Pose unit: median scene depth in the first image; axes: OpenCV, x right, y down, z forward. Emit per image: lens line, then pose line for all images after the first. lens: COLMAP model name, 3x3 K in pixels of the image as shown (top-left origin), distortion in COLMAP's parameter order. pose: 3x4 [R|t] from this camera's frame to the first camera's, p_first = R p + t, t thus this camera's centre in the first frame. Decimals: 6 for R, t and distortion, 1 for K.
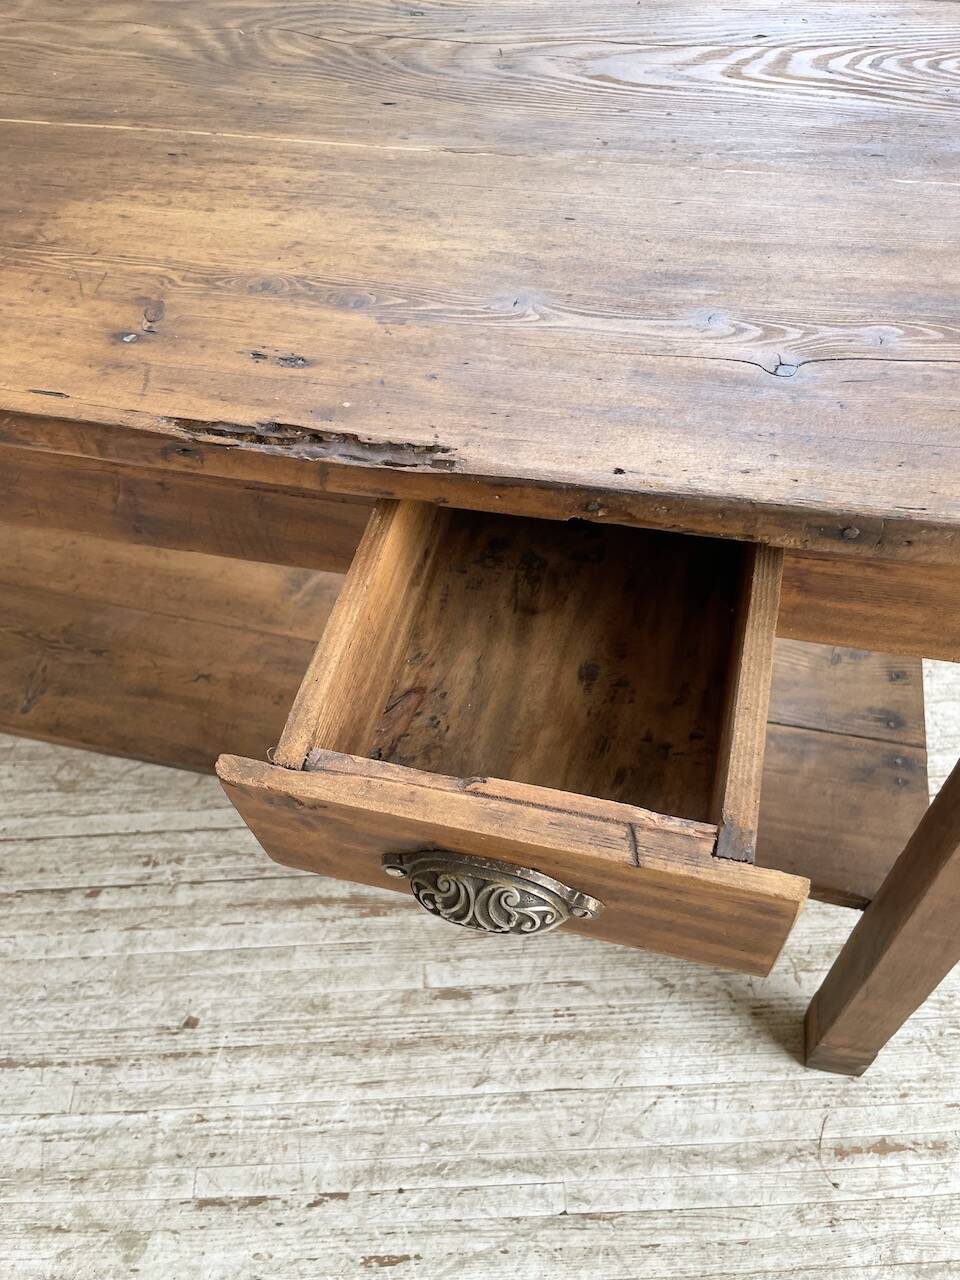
lens RADIAL K [[981.6, 0, 476.7], [0, 981.6, 637.9], [0, 0, 1]] dist [0.062299, -0.092868]
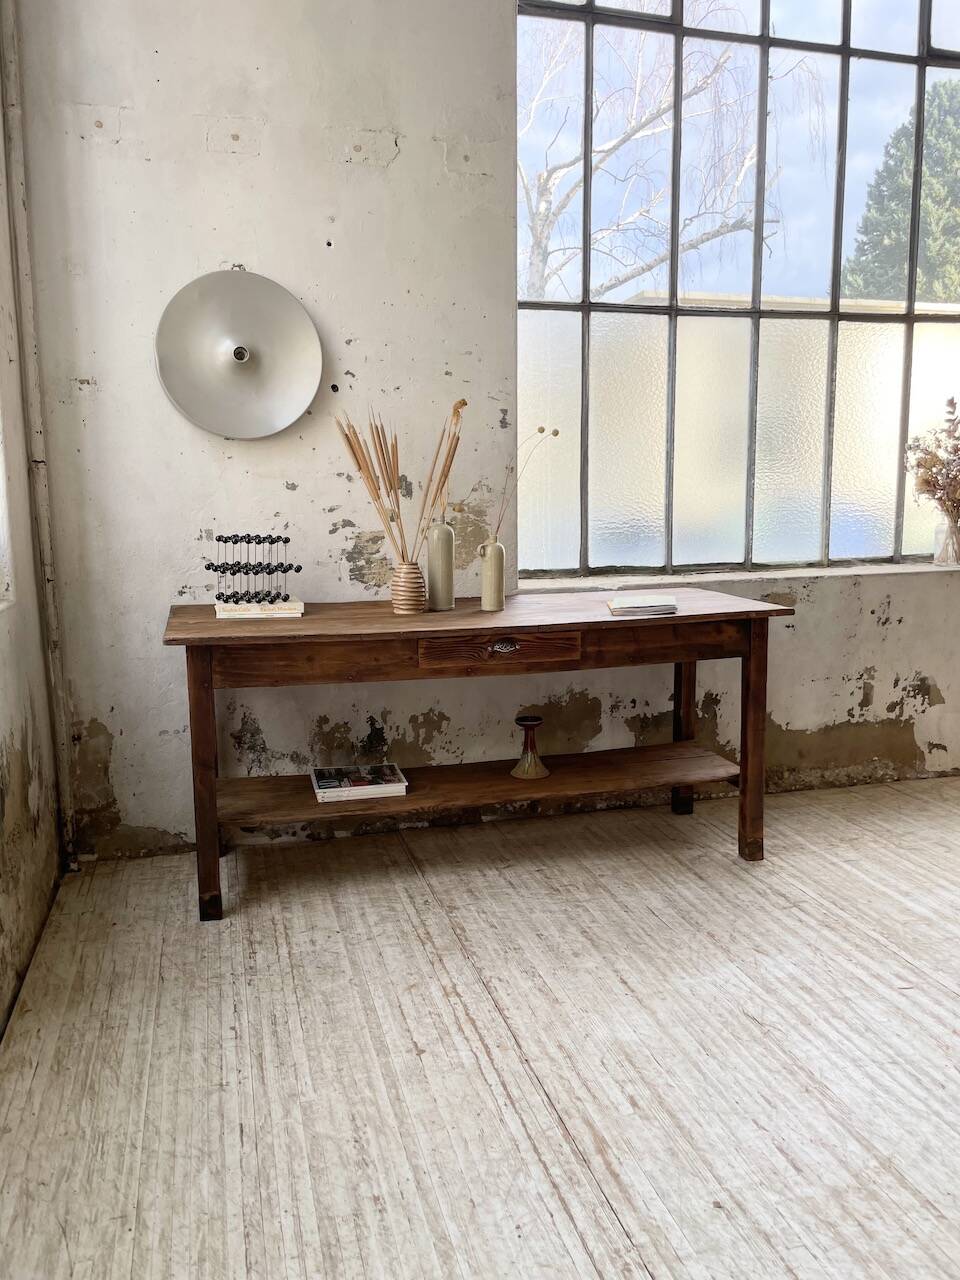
lens RADIAL K [[971.0, 0, 482.4], [0, 971.0, 625.8], [0, 0, 1]] dist [0.091331, -0.124361]
pose [[-0.238533, -0.091765, 0.966789, -1.696213], [0.769879, 0.588935, 0.245850, -0.825894], [-0.591937, 0.802954, -0.069832, 0.670109]]
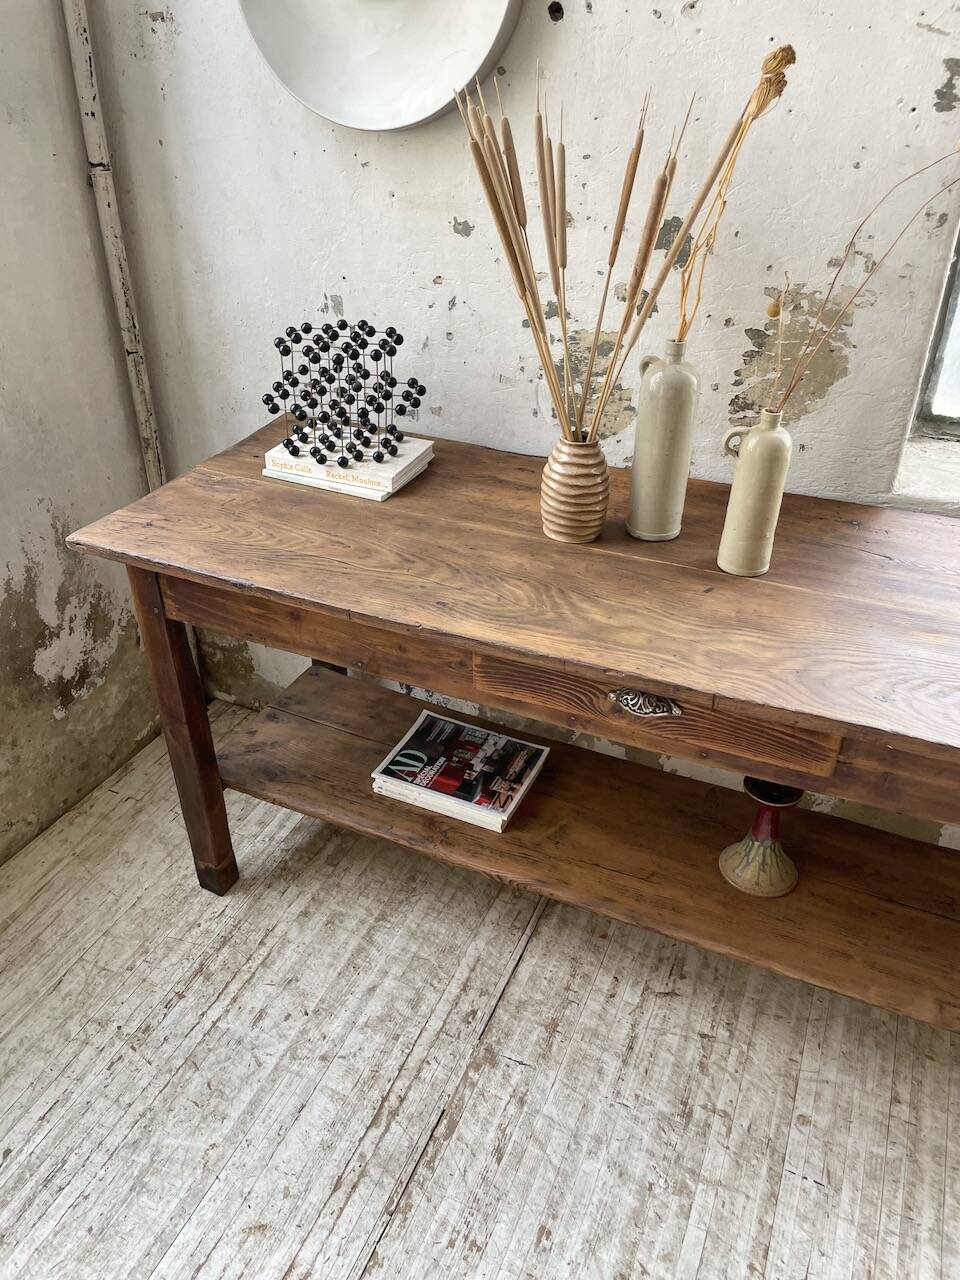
lens RADIAL K [[971.0, 0, 470.4], [0, 971.0, 633.6], [0, 0, 1]] dist [0.091331, -0.124361]
pose [[0.435768, -0.426449, 0.792621, -0.104510], [0.690580, 0.723194, 0.009428, -0.295661], [-0.577240, 0.543260, 0.609642, -0.202634]]
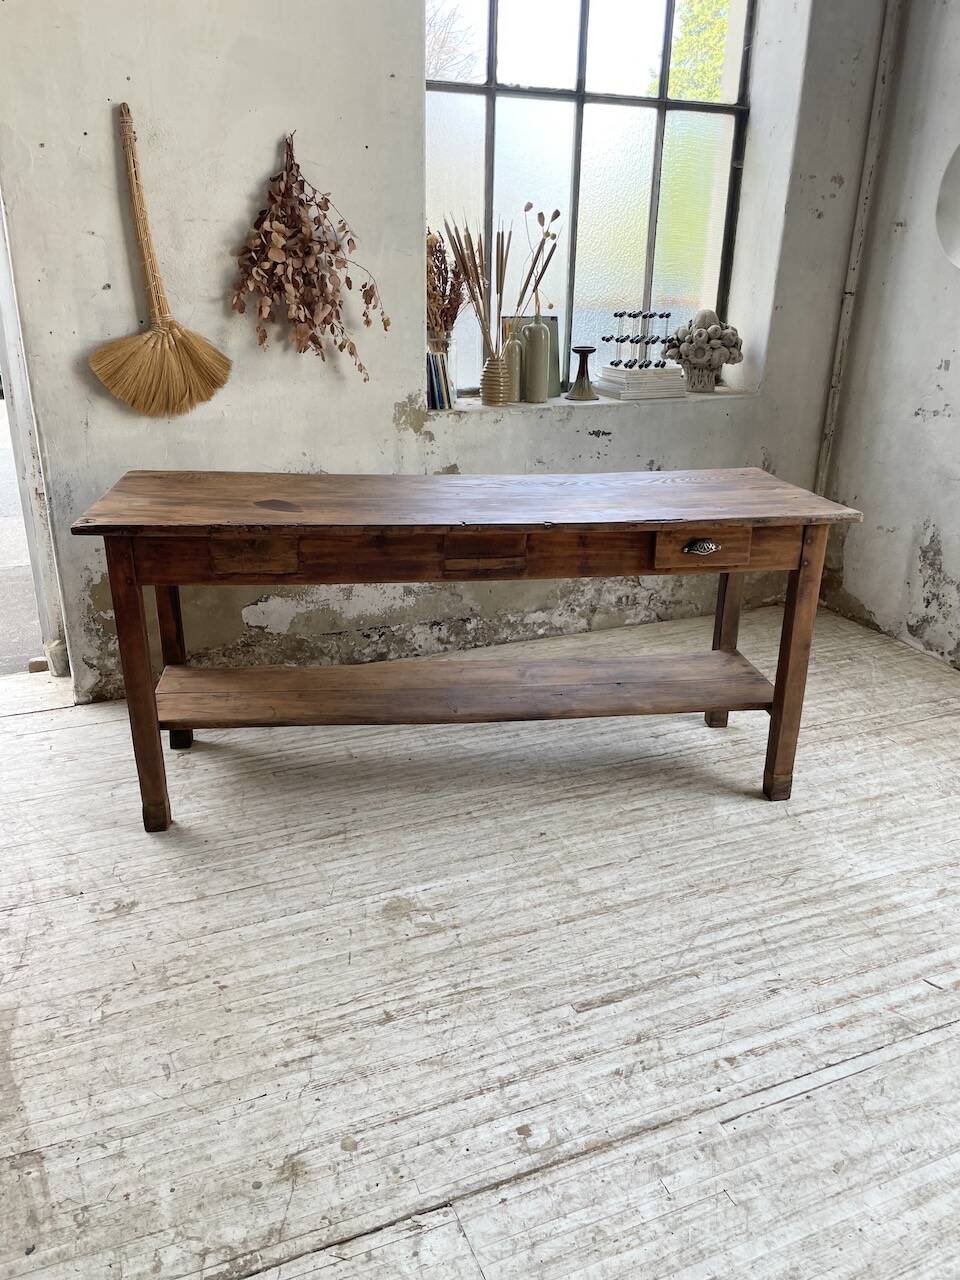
lens RADIAL K [[971.0, 0, 474.7], [0, 971.0, 642.2], [0, 0, 1]] dist [0.091331, -0.124361]
pose [[0.932994, -0.080057, 0.350876, -1.315351], [0.245019, 0.855403, -0.456345, 1.100857], [-0.263607, 0.511738, 0.817701, -1.159136]]
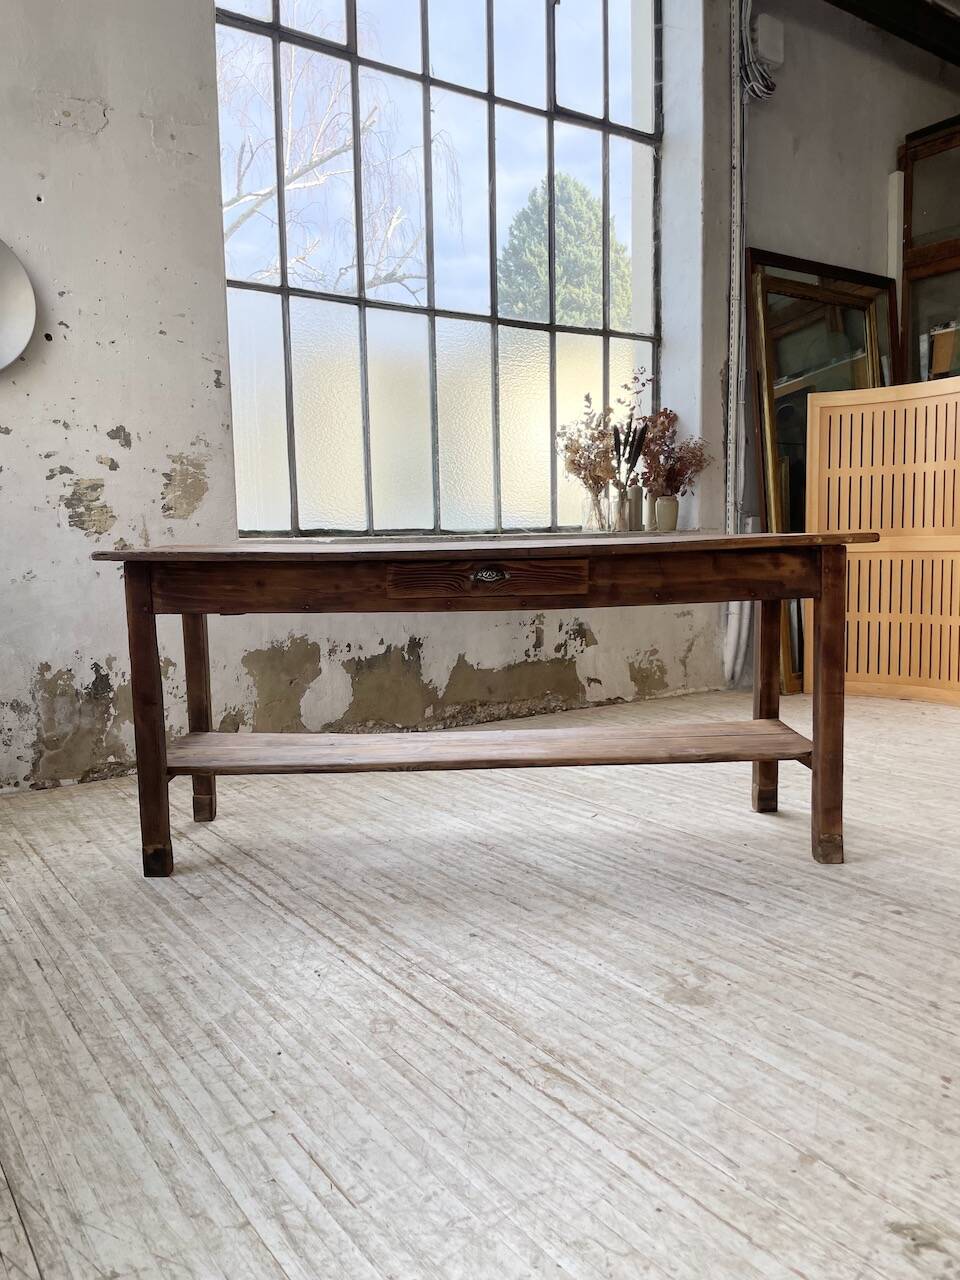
lens RADIAL K [[971.0, 0, 470.8], [0, 971.0, 629.3], [0, 0, 1]] dist [0.091331, -0.124361]
pose [[-0.539412, -0.025697, 0.841650, -1.977685], [0.681990, 0.572929, 0.454579, -0.844802], [-0.493887, 0.819202, -0.291519, 1.163078]]
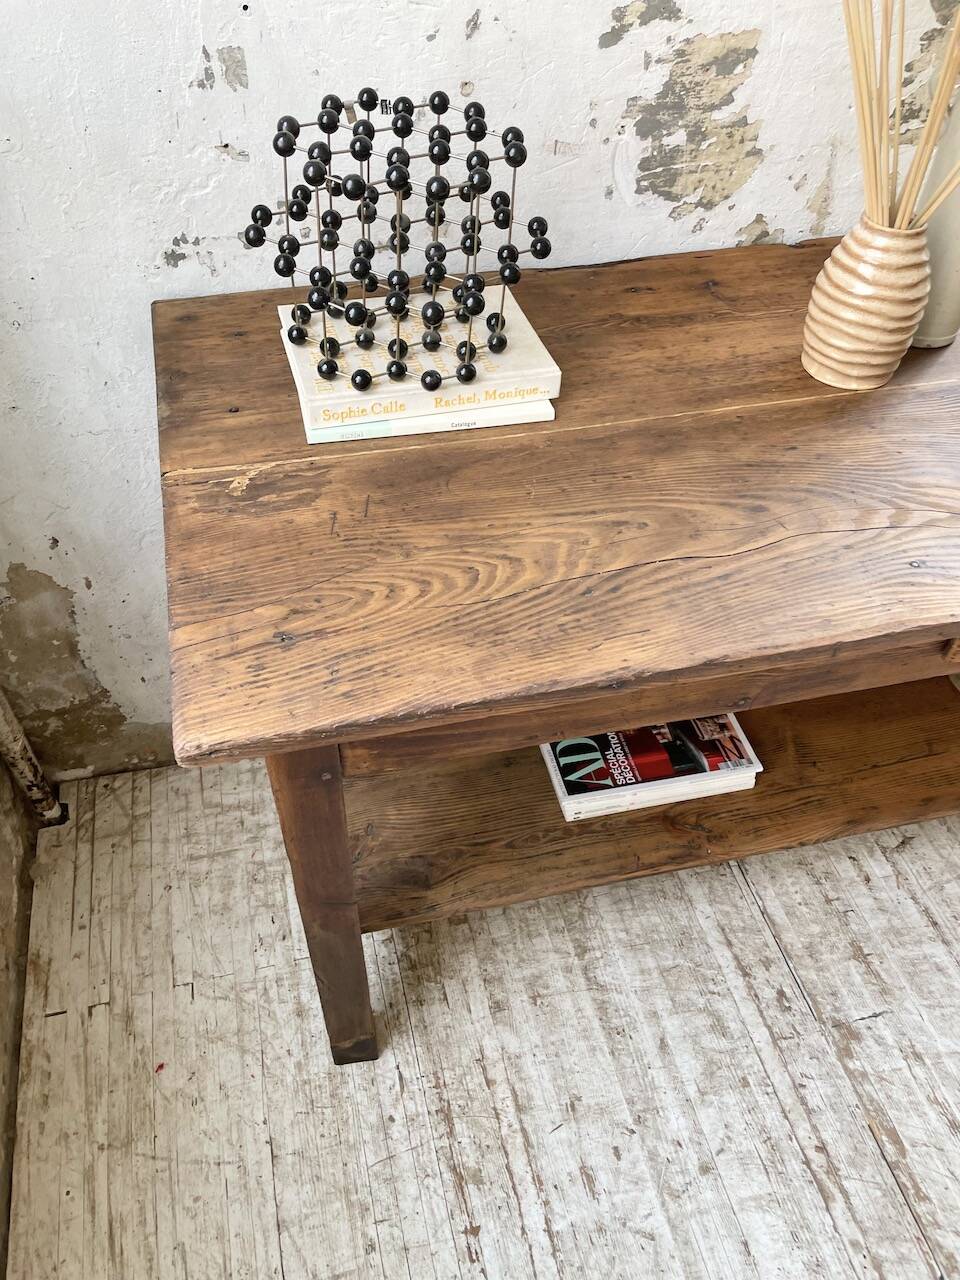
lens RADIAL K [[971.0, 0, 467.0], [0, 971.0, 627.1], [0, 0, 1]] dist [0.091331, -0.124361]
pose [[-0.206407, -0.669593, 0.713471, 0.428784], [0.761990, 0.347426, 0.546503, -1.061304], [-0.613813, 0.656460, 0.438512, 0.532293]]
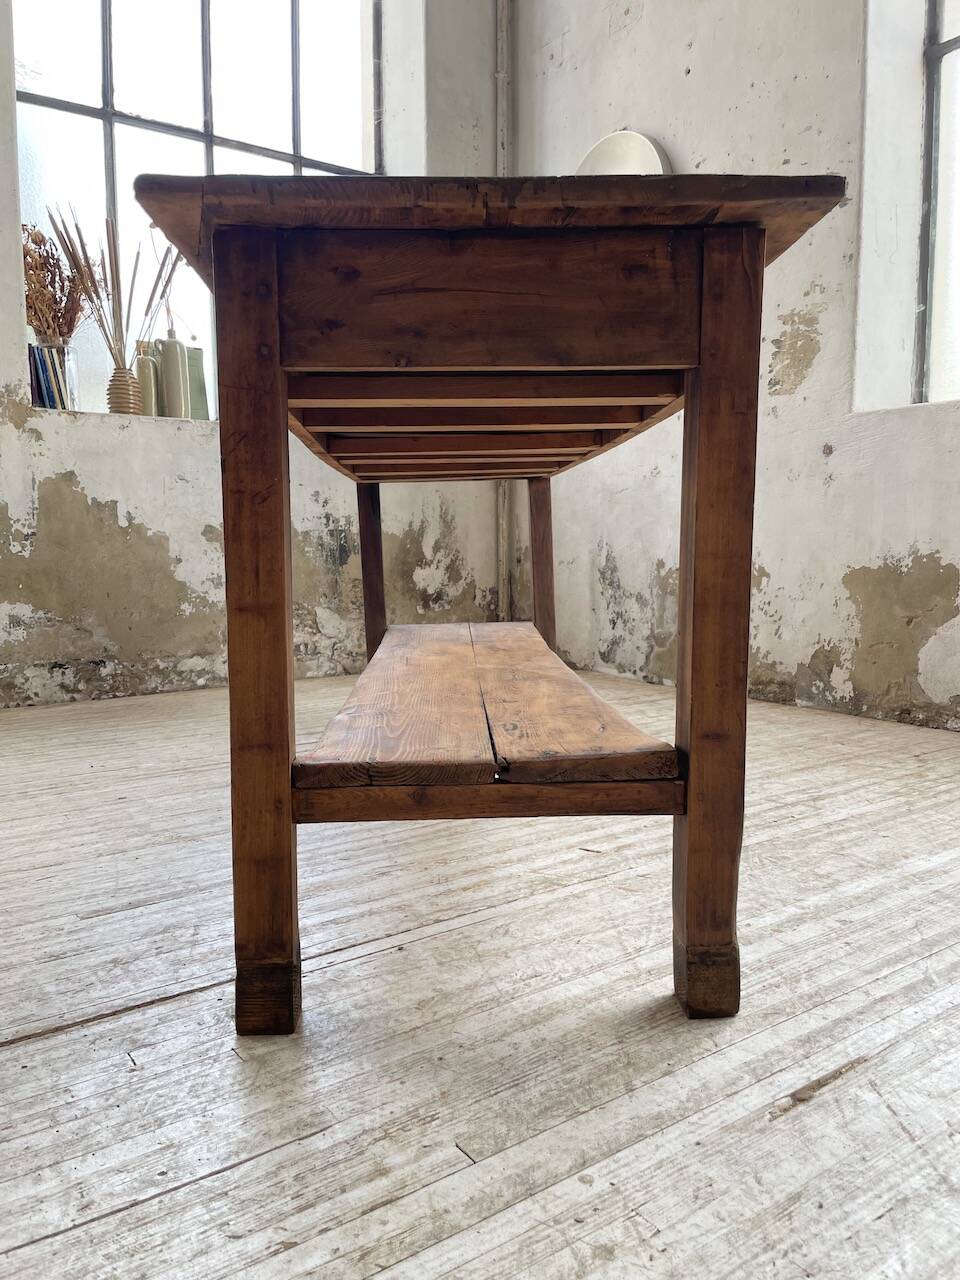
lens RADIAL K [[971.0, 0, 479.3], [0, 971.0, 645.9], [0, 0, 1]] dist [0.091331, -0.124361]
pose [[0.828582, -0.026119, 0.559258, -0.792090], [0.421132, 0.687294, -0.591840, 1.627078], [-0.368916, 0.725910, 0.580479, -0.467791]]
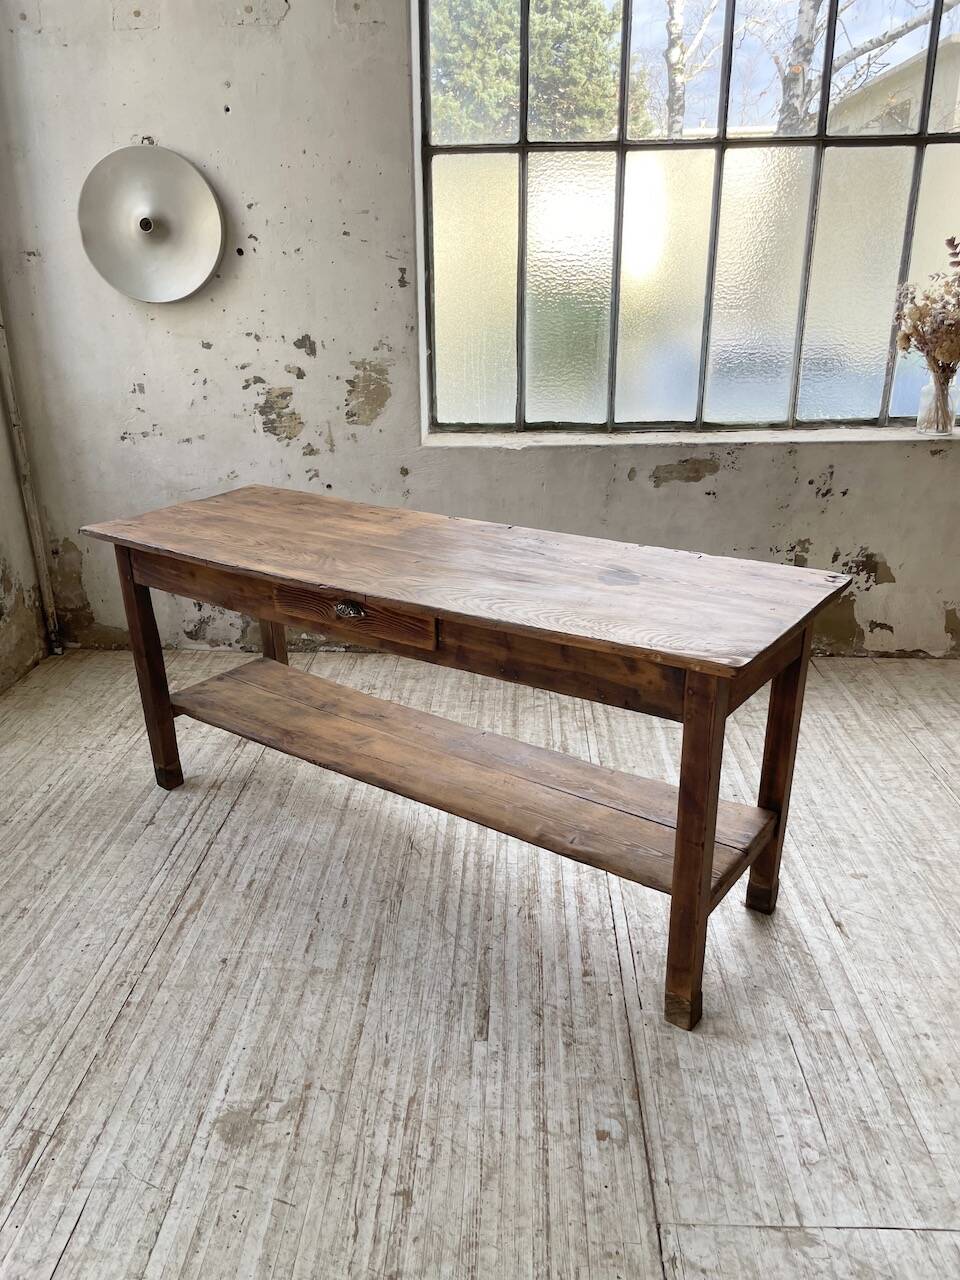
lens RADIAL K [[971.0, 0, 468.9], [0, 971.0, 644.7], [0, 0, 1]] dist [0.091331, -0.124361]
pose [[0.082964, -0.313600, 0.945924, -2.099288], [0.782950, 0.607741, 0.132813, 0.136495], [-0.616527, 0.729593, 0.295954, -0.391653]]
